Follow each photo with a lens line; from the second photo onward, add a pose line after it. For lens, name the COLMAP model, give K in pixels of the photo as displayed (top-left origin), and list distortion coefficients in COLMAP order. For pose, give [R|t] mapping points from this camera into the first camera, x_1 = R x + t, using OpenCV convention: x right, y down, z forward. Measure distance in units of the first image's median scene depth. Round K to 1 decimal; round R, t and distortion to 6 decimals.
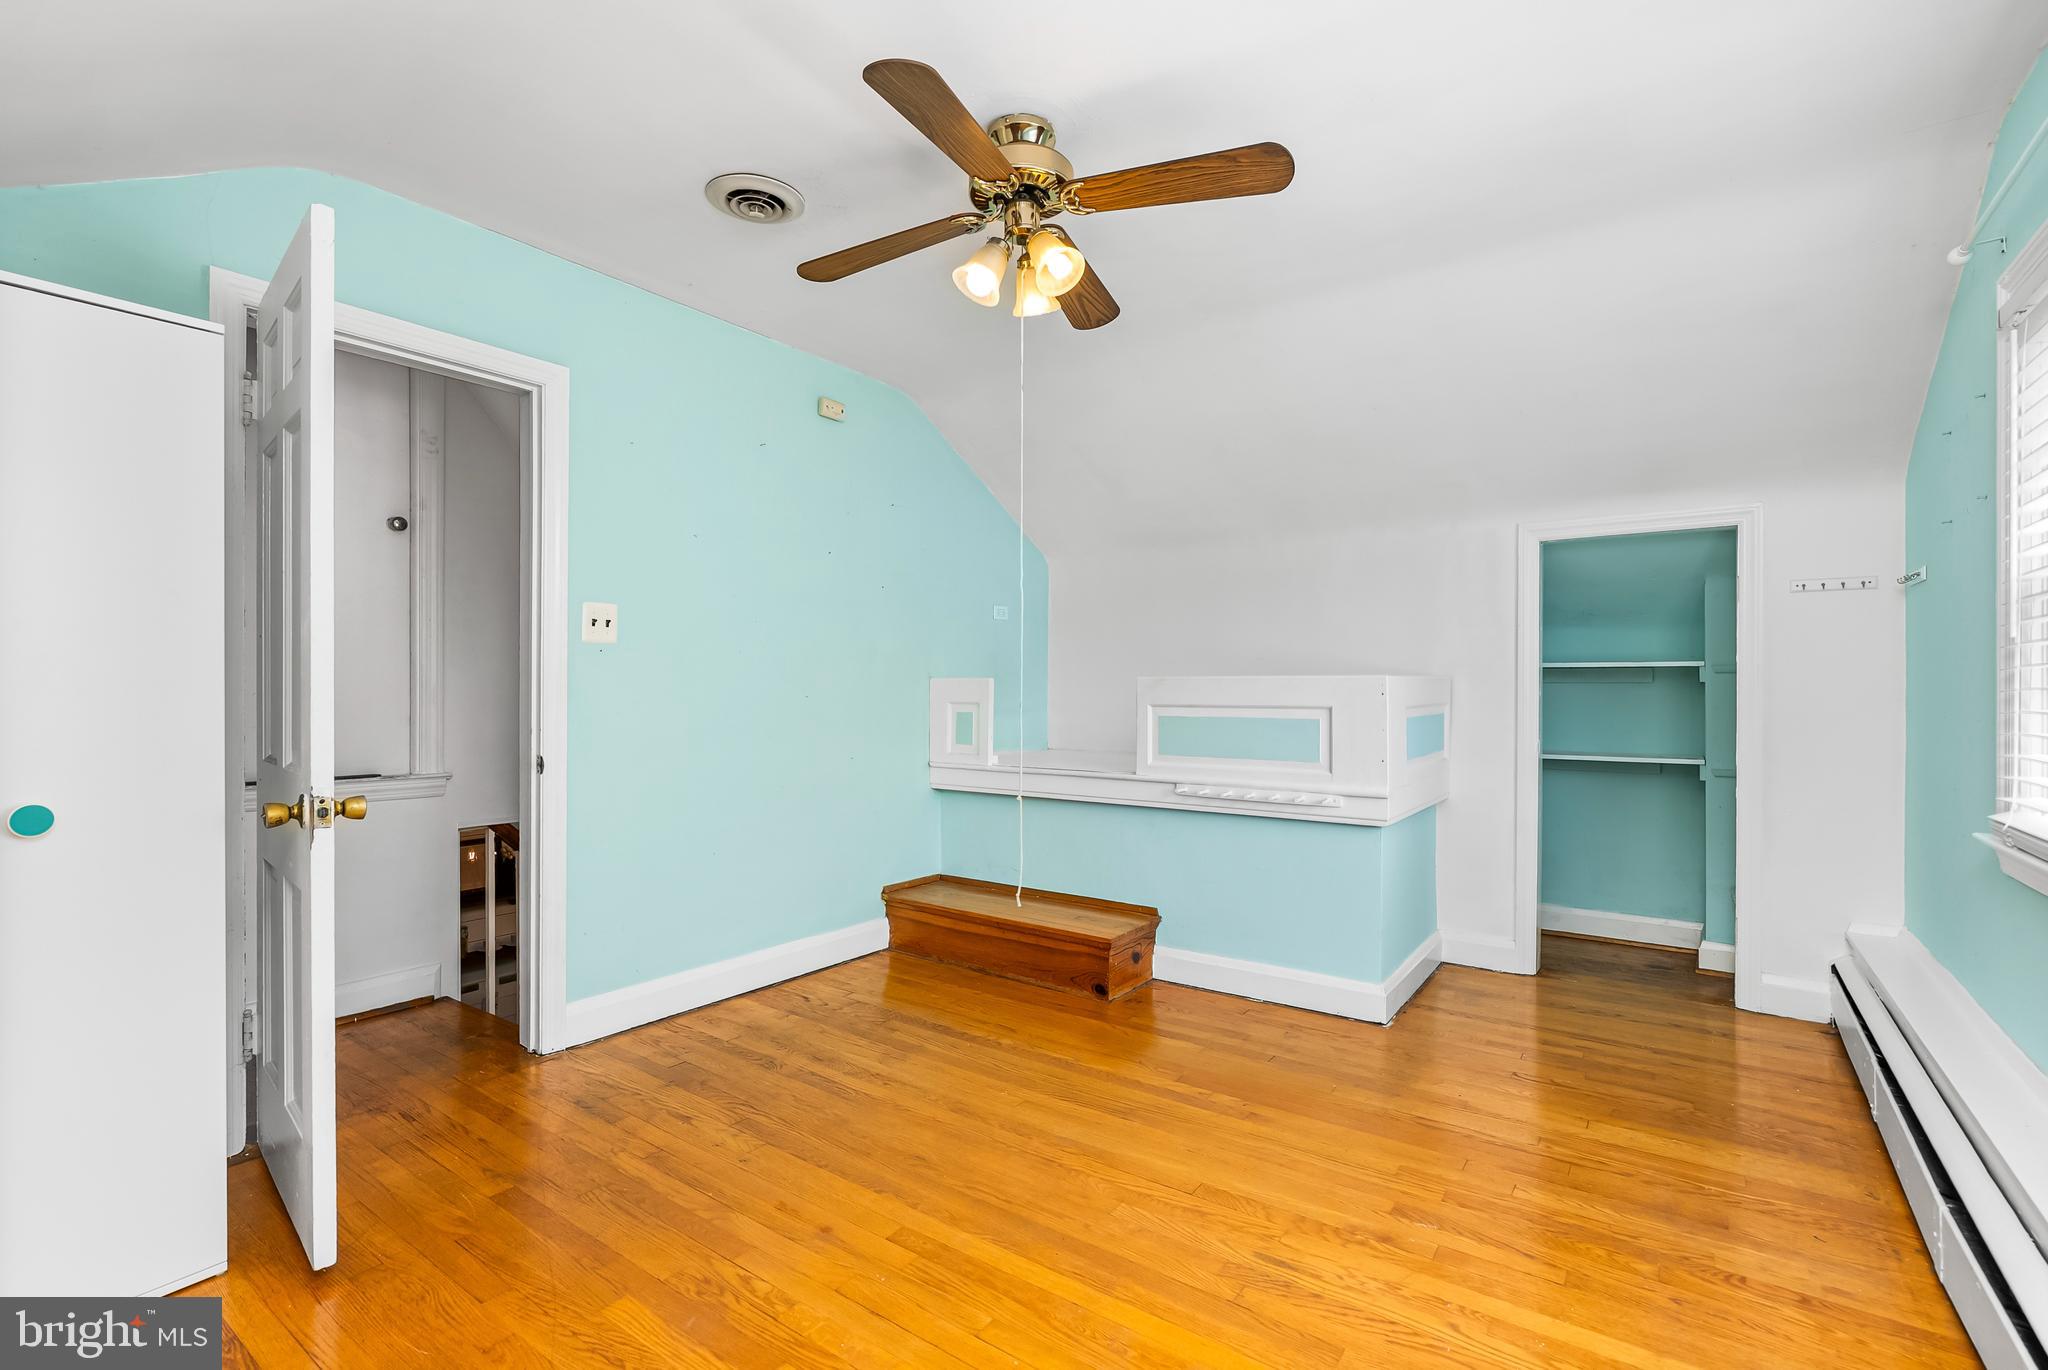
lens RADIAL K [[936.6, 0, 1011.6], [0, 936.6, 690.1], [0, 0, 1]] dist [-0.002673, 0.000069]
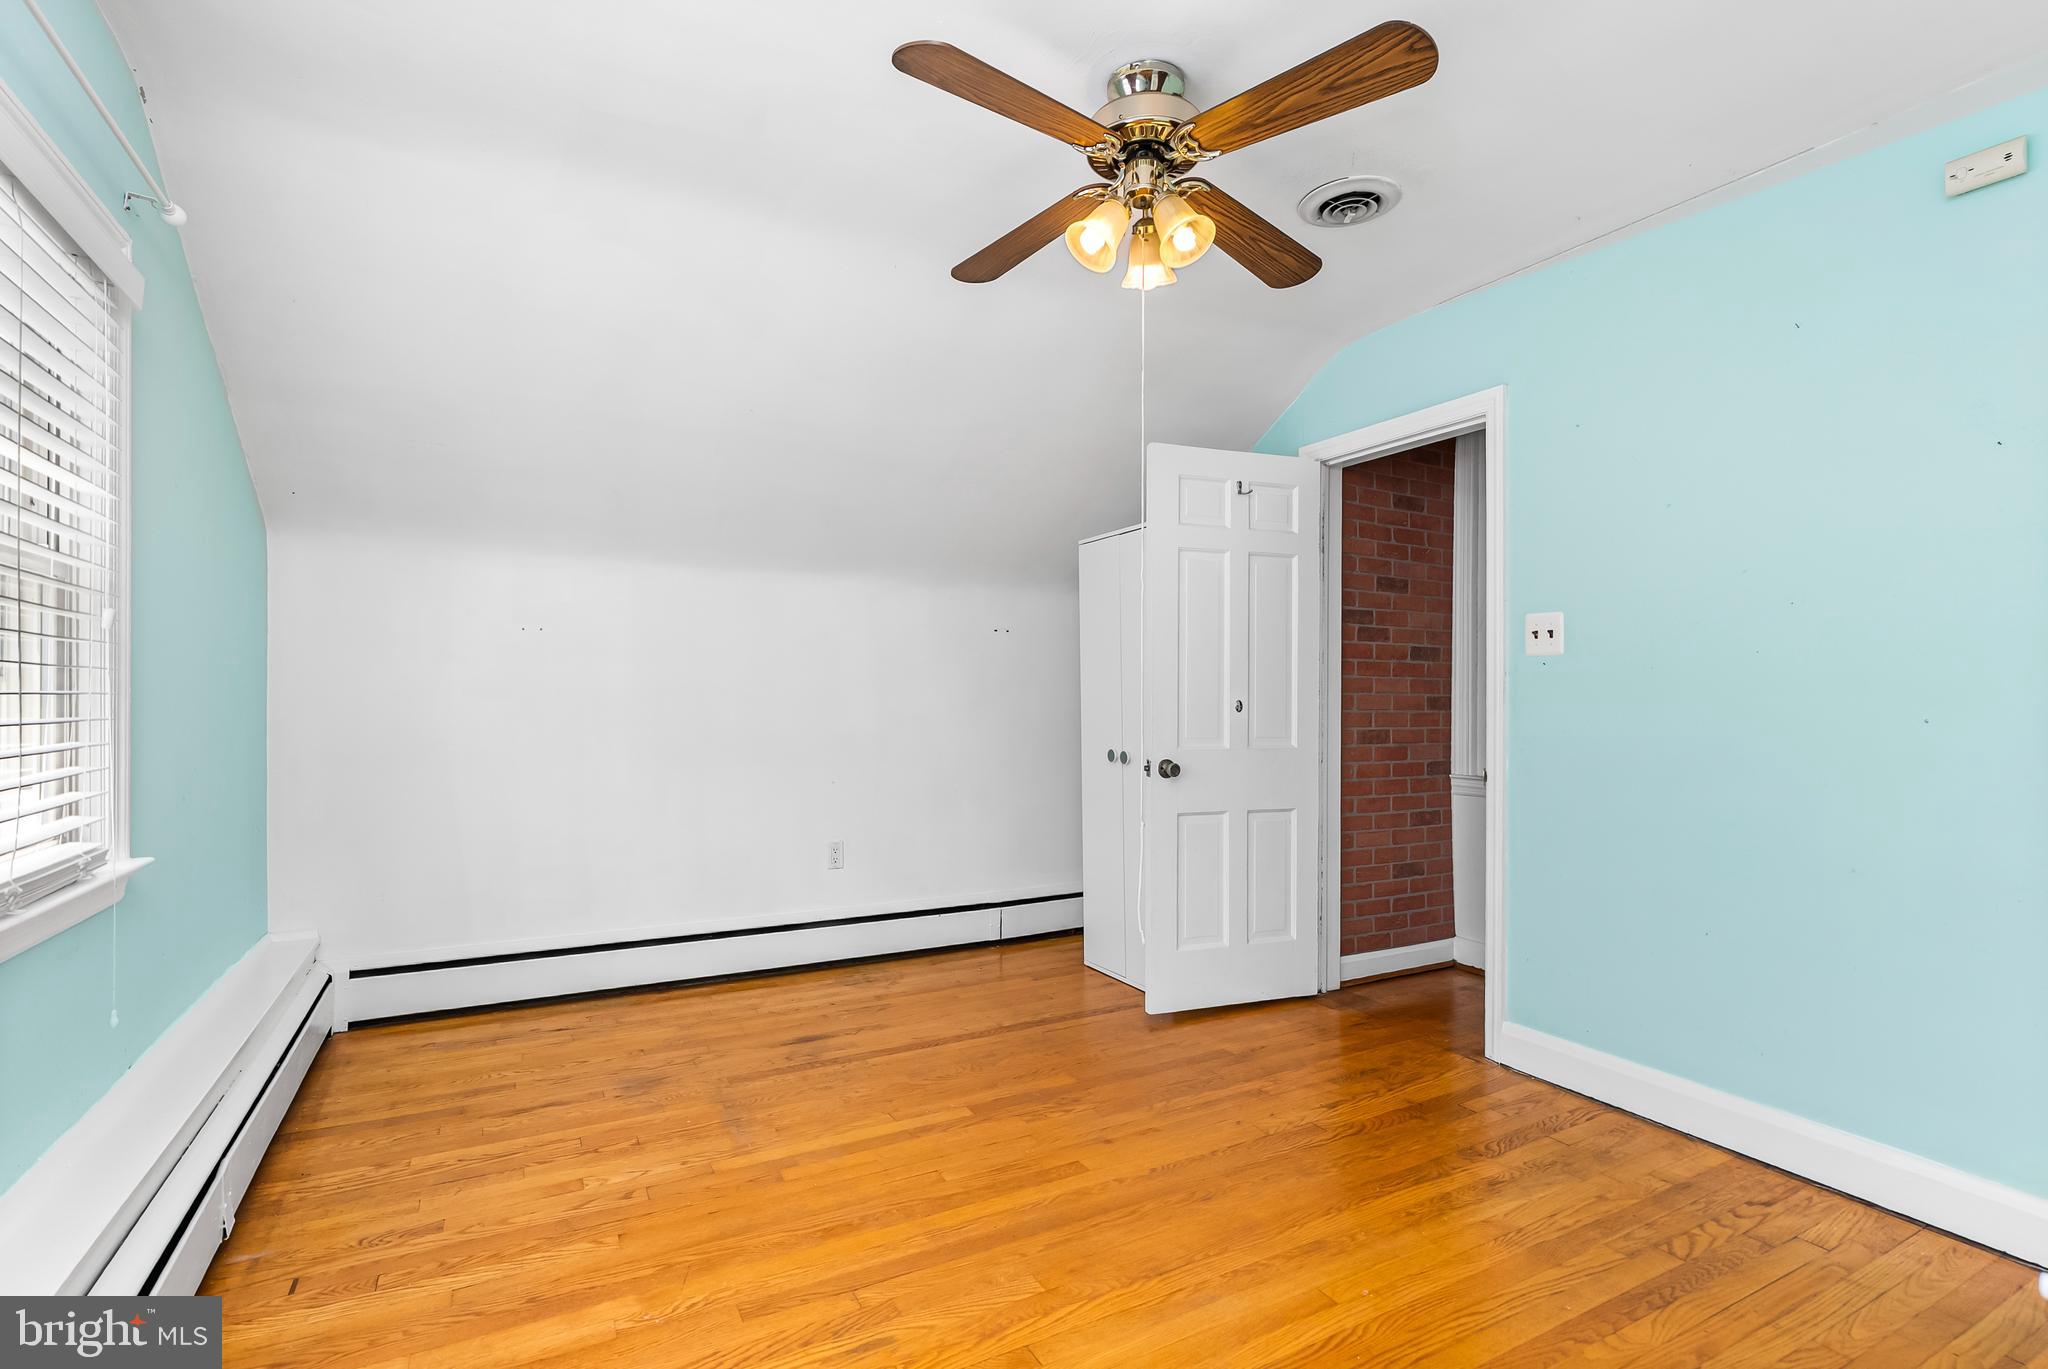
lens RADIAL K [[936.6, 0, 1009.1], [0, 936.6, 666.8], [0, 0, 1]] dist [-0.002673, 0.000069]
pose [[-0.415967, -0.023741, -0.909070, 0.656704], [-0.011802, 0.999716, -0.020708, -0.013369], [0.909303, 0.002115, -0.416129, 0.926656]]
